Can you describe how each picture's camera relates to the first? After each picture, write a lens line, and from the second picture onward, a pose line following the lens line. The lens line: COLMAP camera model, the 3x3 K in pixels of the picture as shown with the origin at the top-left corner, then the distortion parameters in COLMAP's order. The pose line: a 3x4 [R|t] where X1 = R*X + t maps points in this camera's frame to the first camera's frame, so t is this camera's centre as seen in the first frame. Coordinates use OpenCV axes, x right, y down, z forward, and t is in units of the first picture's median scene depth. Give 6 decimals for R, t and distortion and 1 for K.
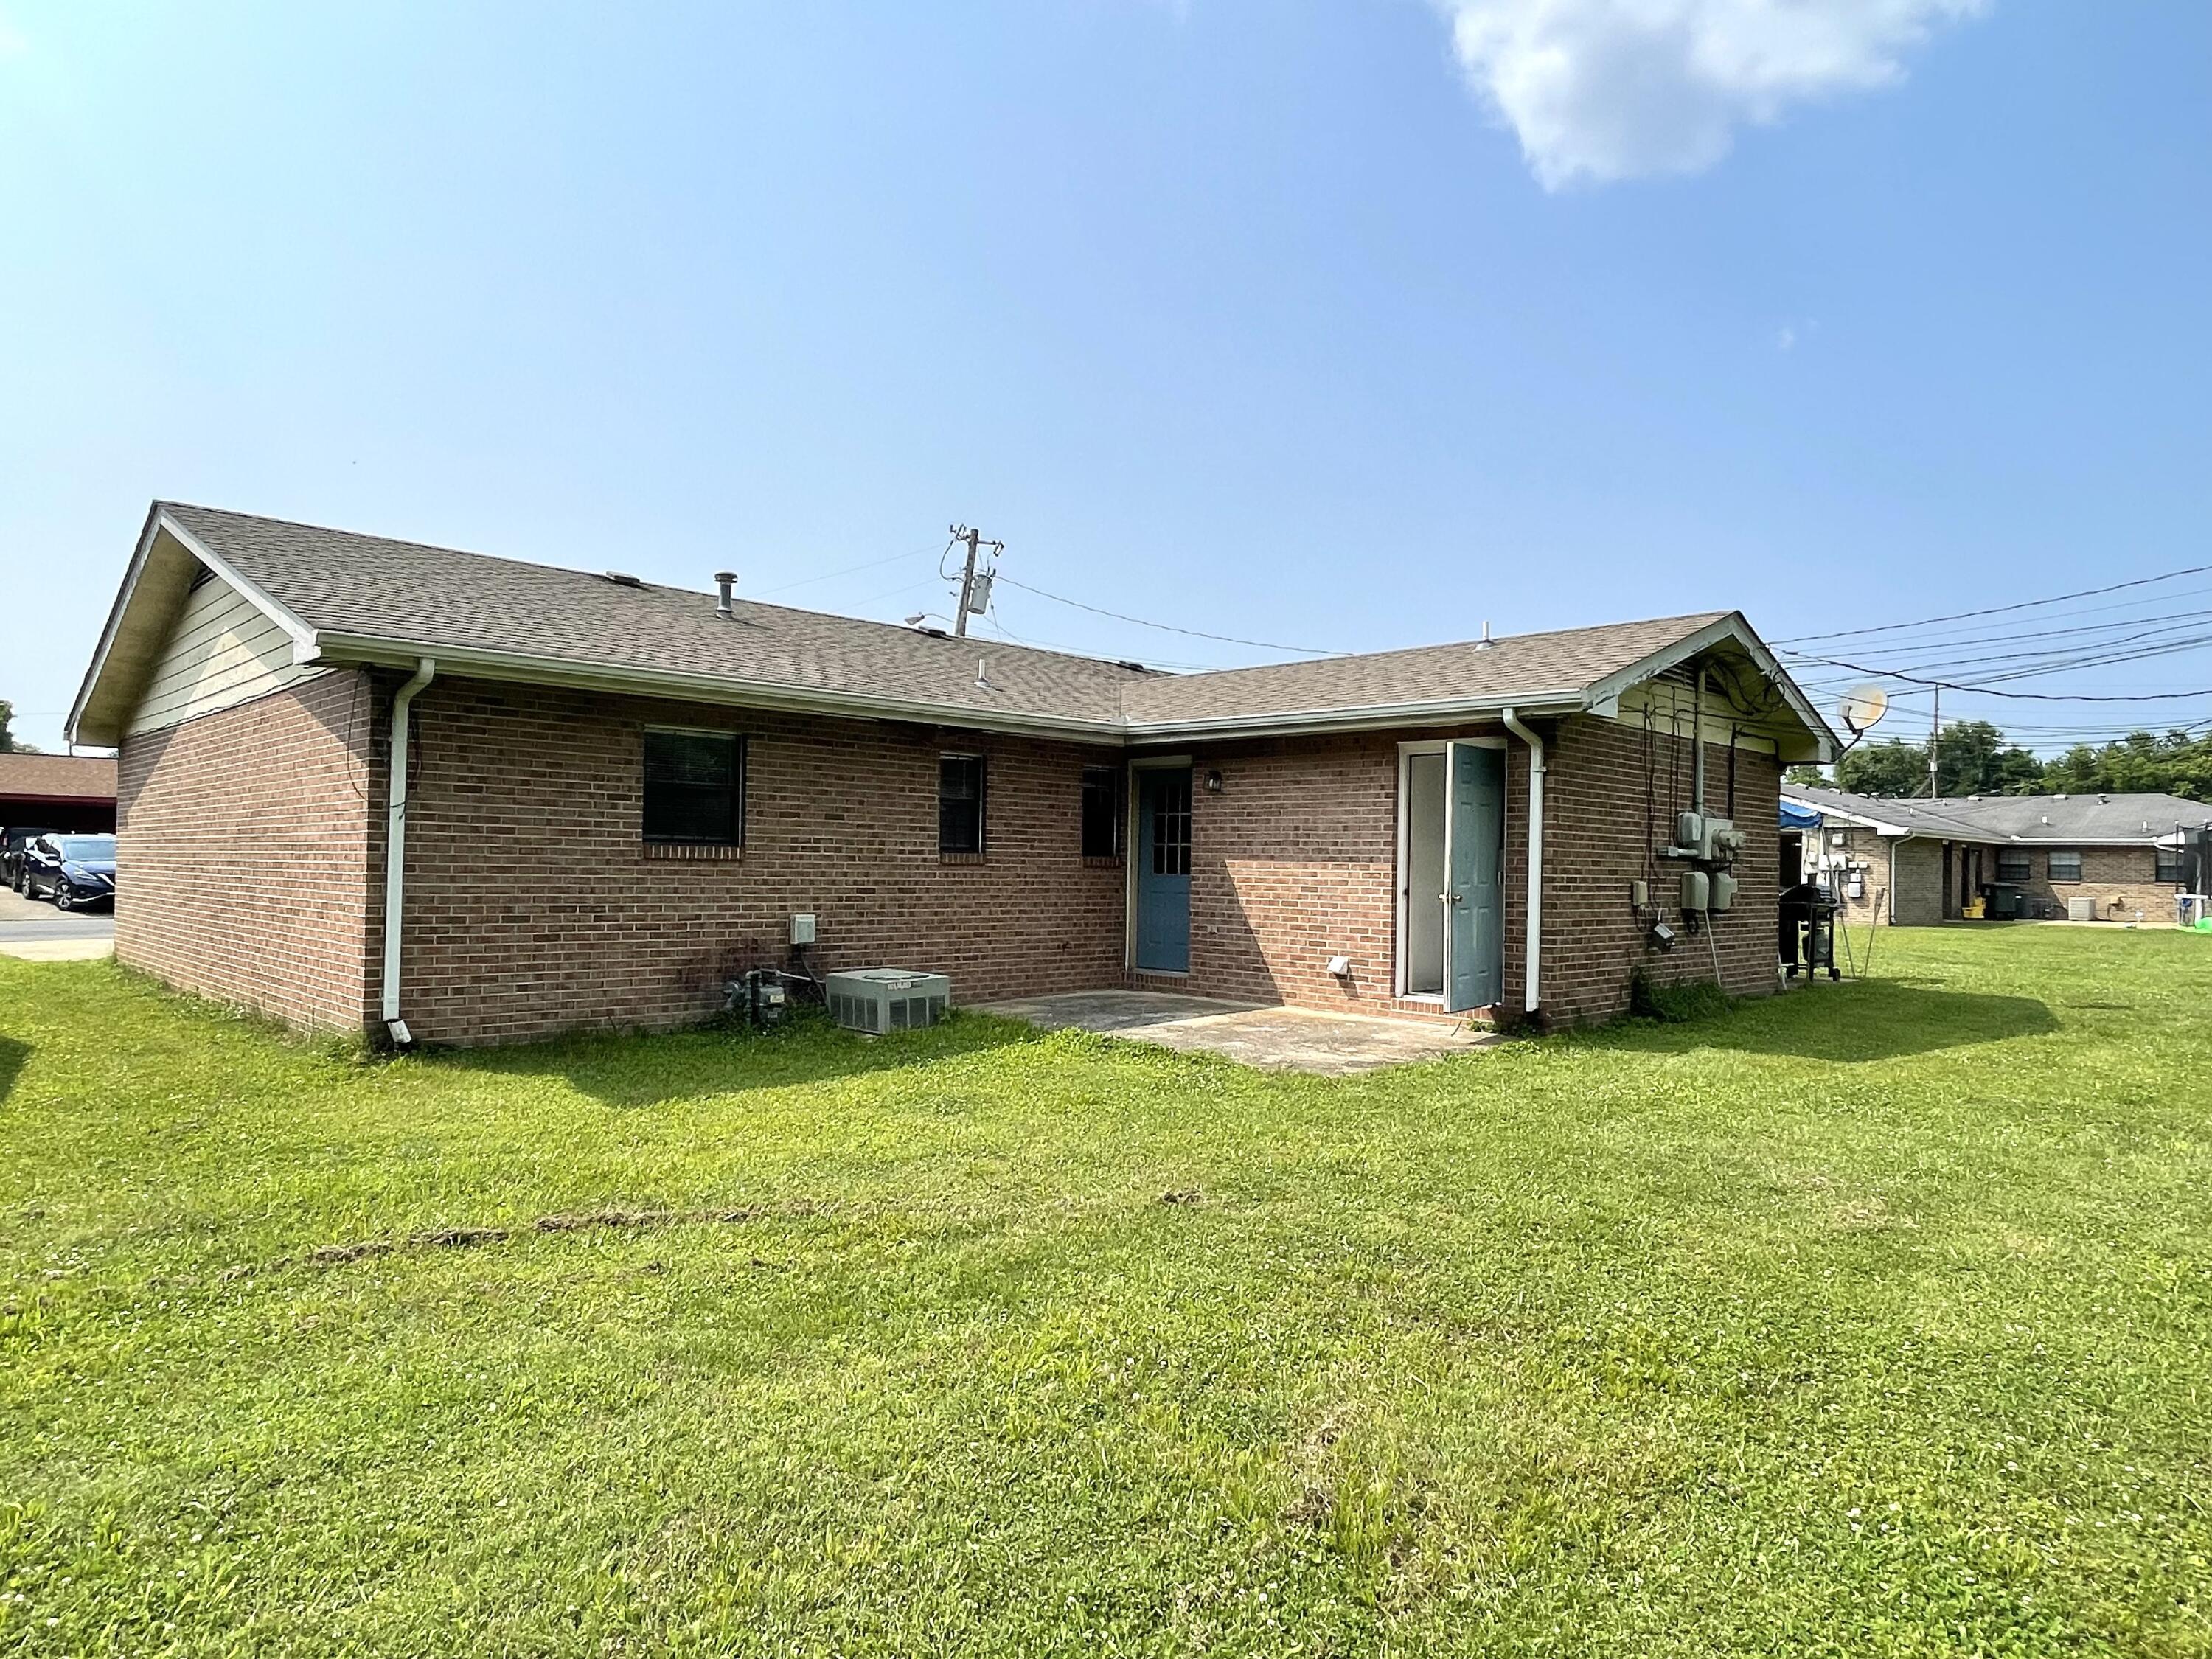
lens RADIAL K [[1310.8, 0, 1102.6], [0, 1310.8, 834.0], [0, 0, 1]] dist [-0.001476, -0.001794]
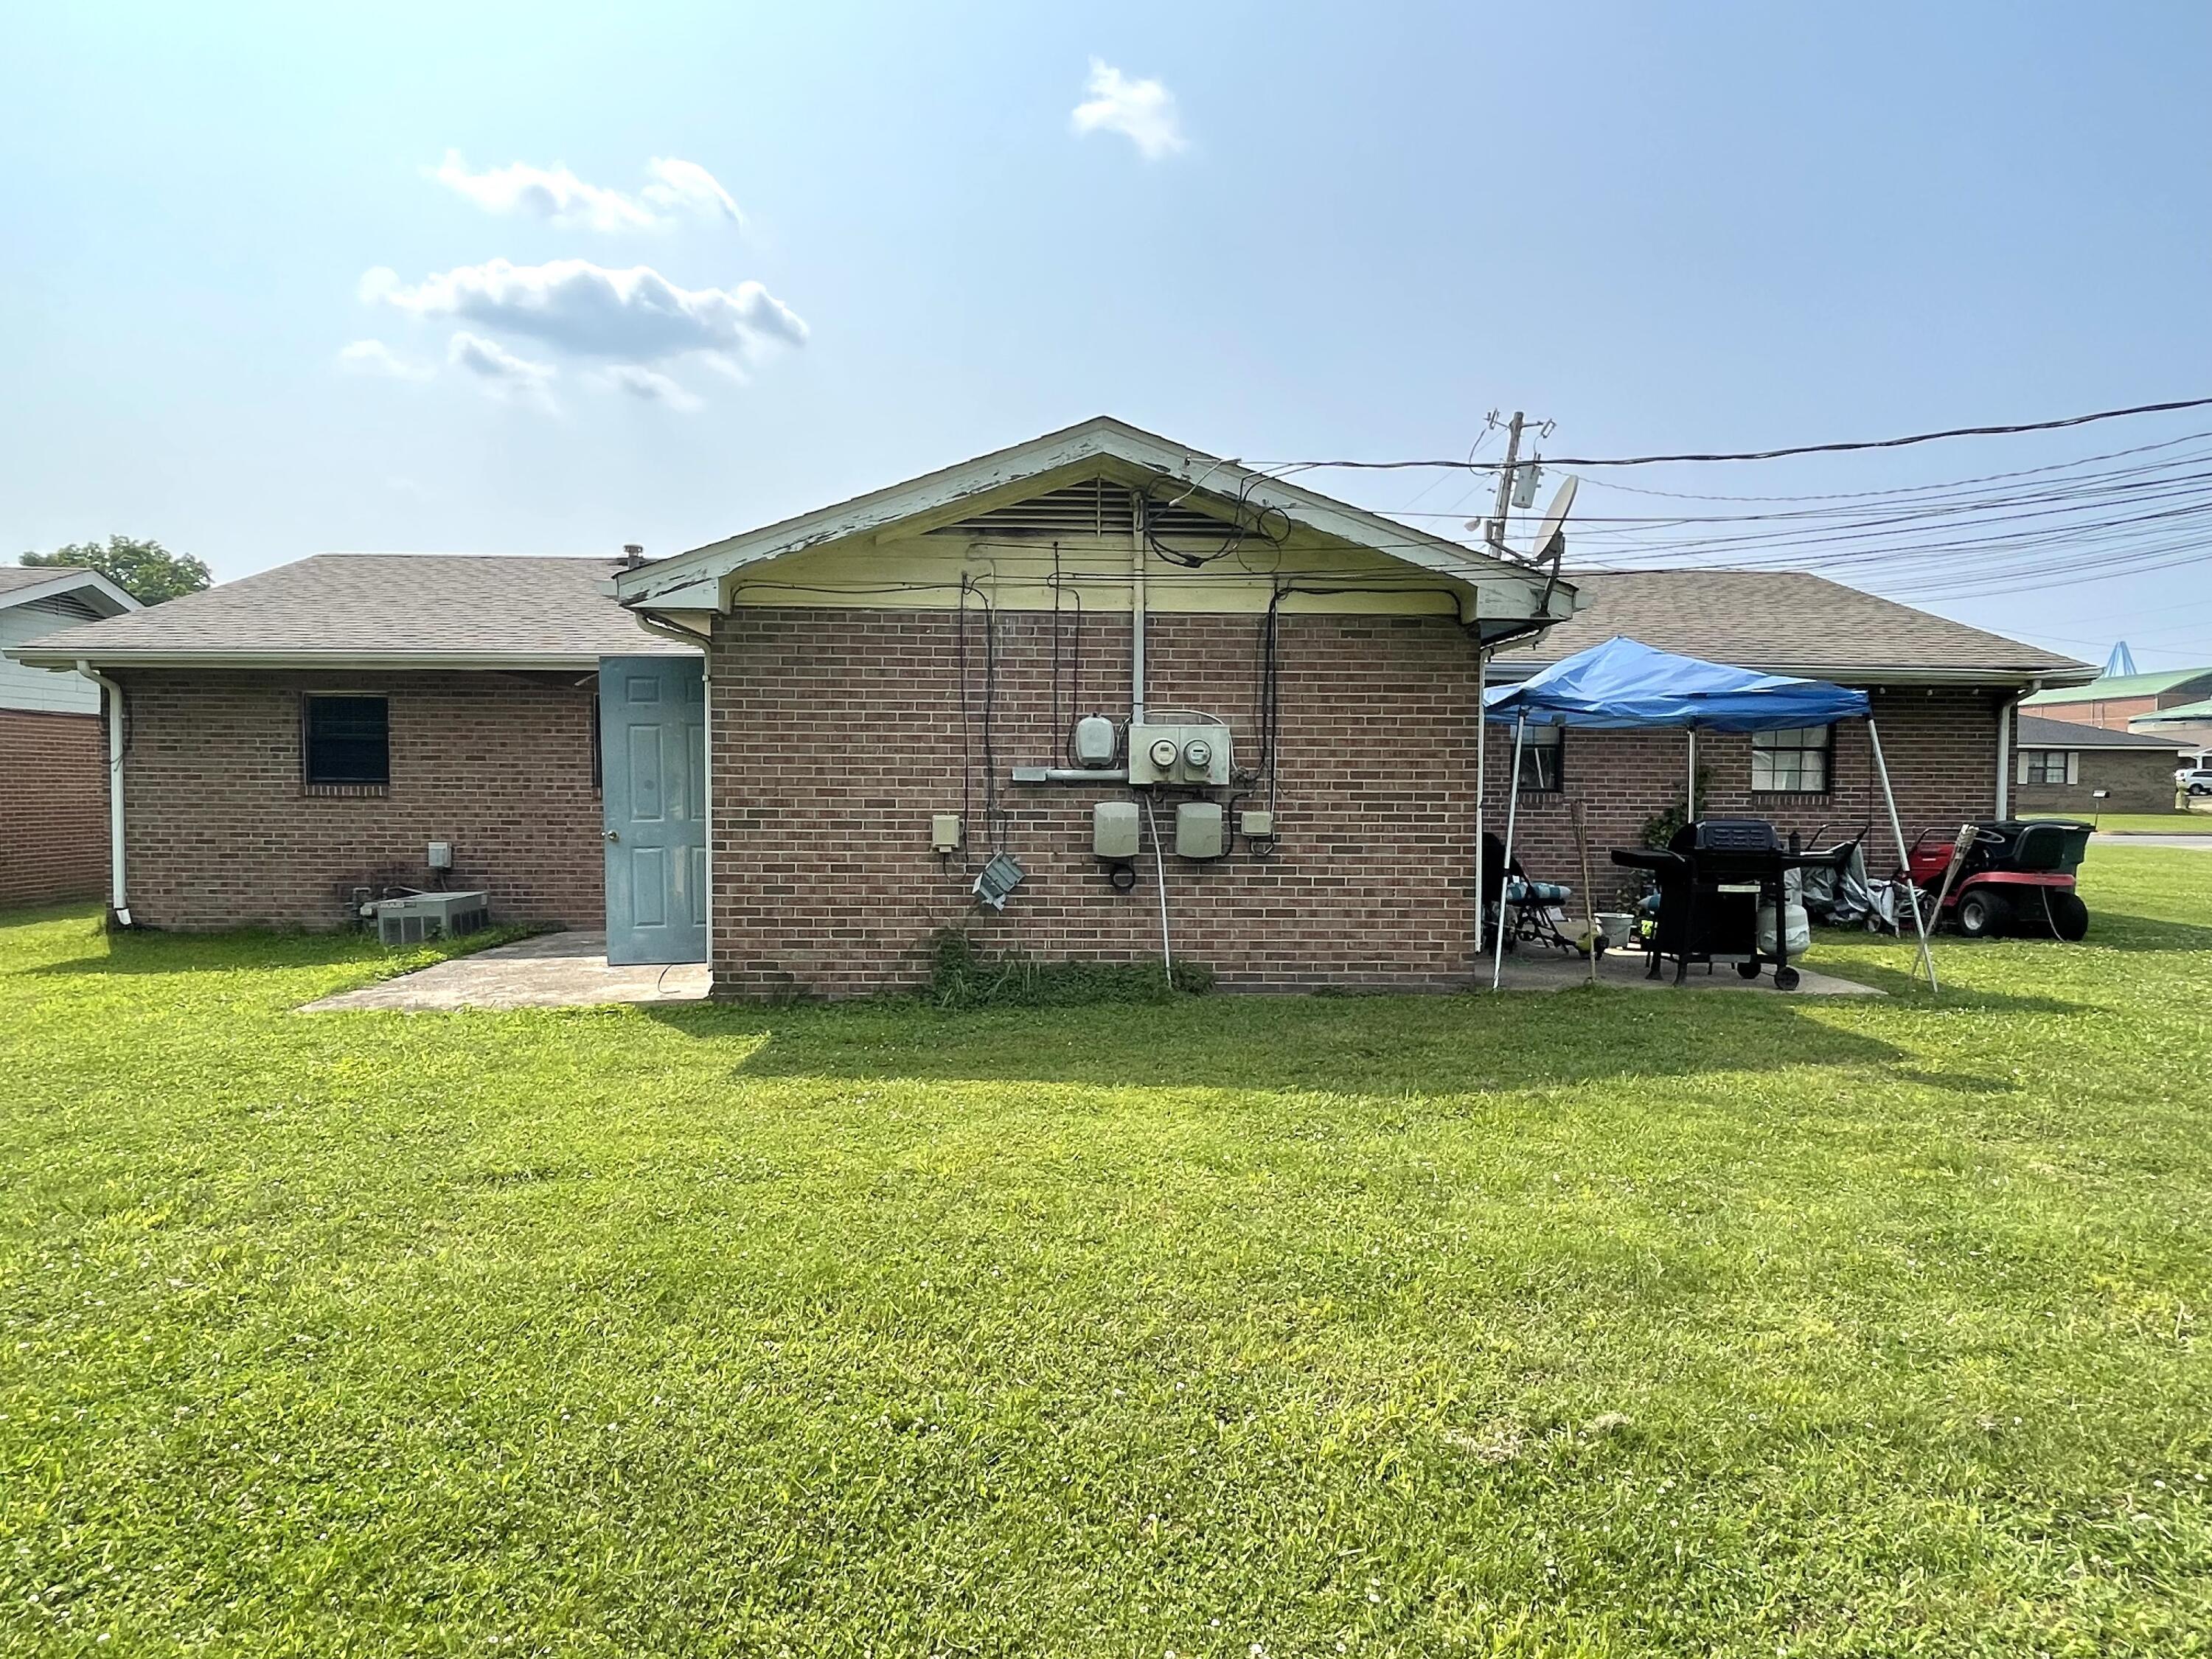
lens RADIAL K [[1310.8, 0, 1104.3], [0, 1310.8, 829.7], [0, 0, 1]] dist [-0.001476, -0.001794]
pose [[0.742569, 0.010956, -0.669679, 1.036624], [0.023261, 0.998841, 0.042134, 0.014883], [0.669365, -0.046865, 0.741454, 0.544236]]
